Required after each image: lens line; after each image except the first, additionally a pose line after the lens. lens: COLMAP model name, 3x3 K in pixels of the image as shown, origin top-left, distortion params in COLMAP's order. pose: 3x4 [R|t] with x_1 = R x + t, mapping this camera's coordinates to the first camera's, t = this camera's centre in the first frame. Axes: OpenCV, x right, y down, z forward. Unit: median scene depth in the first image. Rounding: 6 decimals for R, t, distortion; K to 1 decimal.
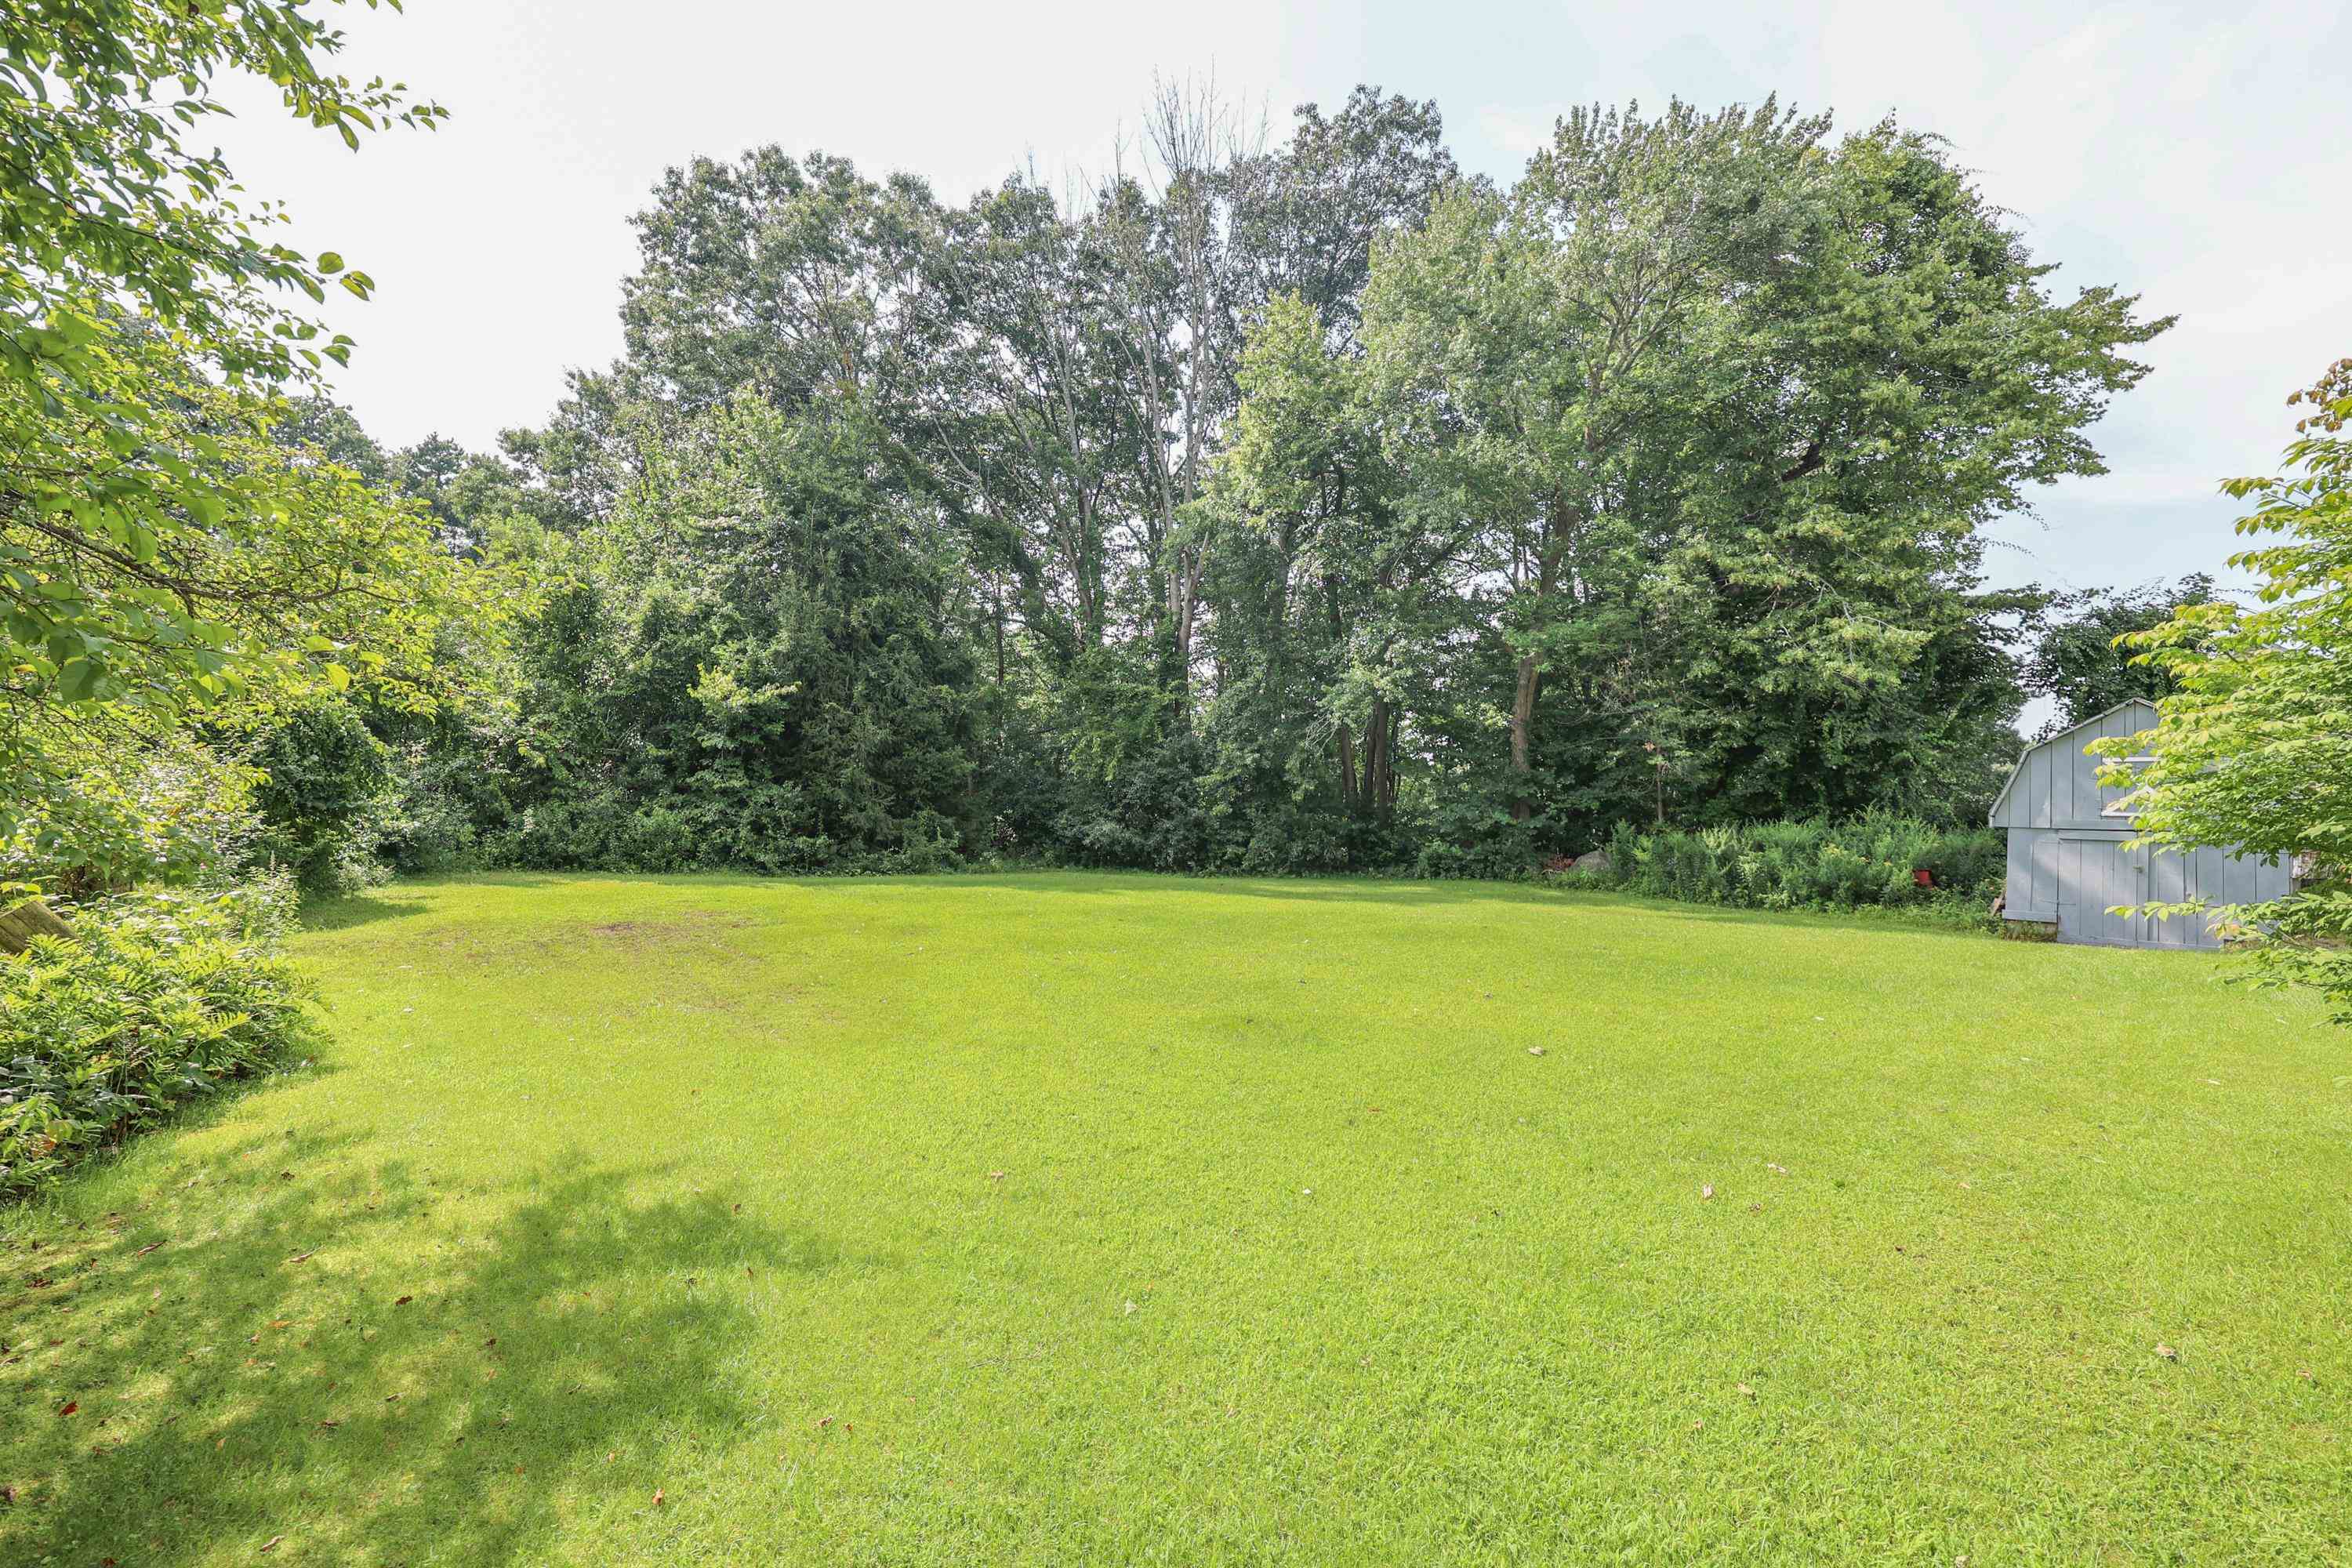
lens RADIAL K [[966.8, 0, 1169.9], [0, 966.8, 777.7], [0, 0, 1]] dist [0.000972, 0.000498]
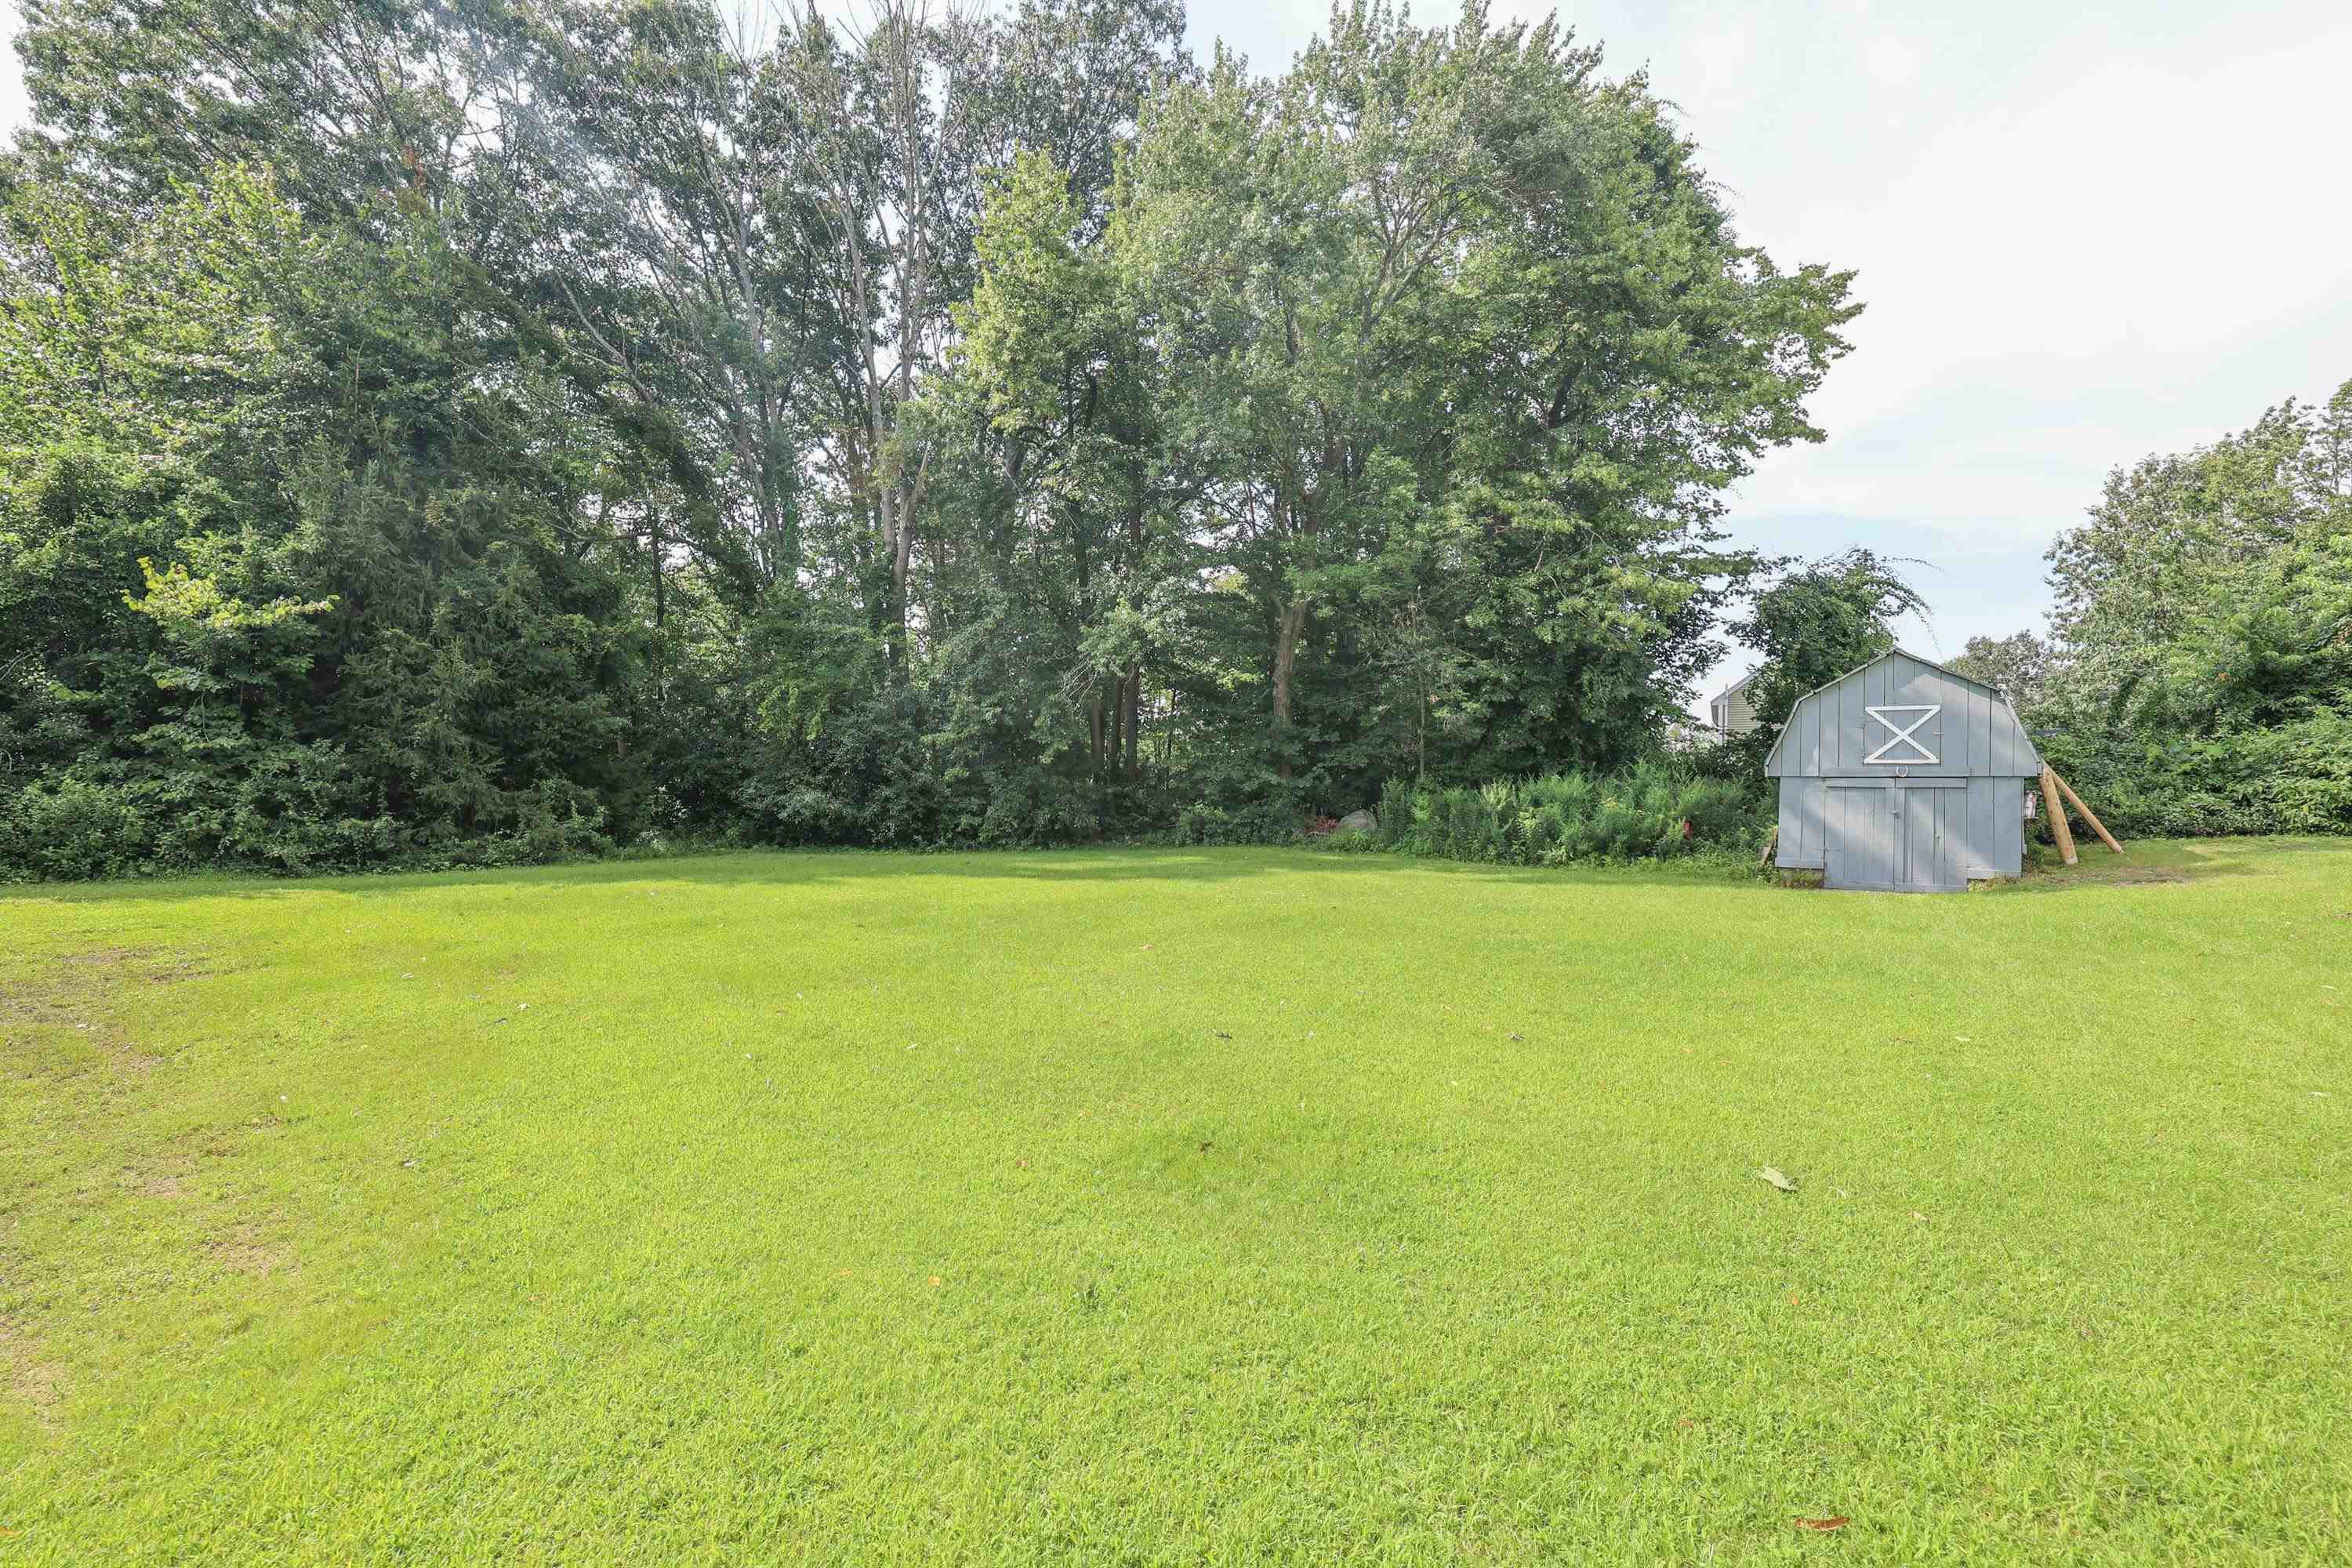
lens RADIAL K [[966.8, 0, 1177.2], [0, 966.8, 778.9], [0, 0, 1]] dist [0.000972, 0.000498]
pose [[0.950338, -0.014812, 0.310868, -0.027479], [0.004076, 0.999373, 0.035157, 0.009649], [-0.311194, -0.032144, 0.949803, 0.145176]]
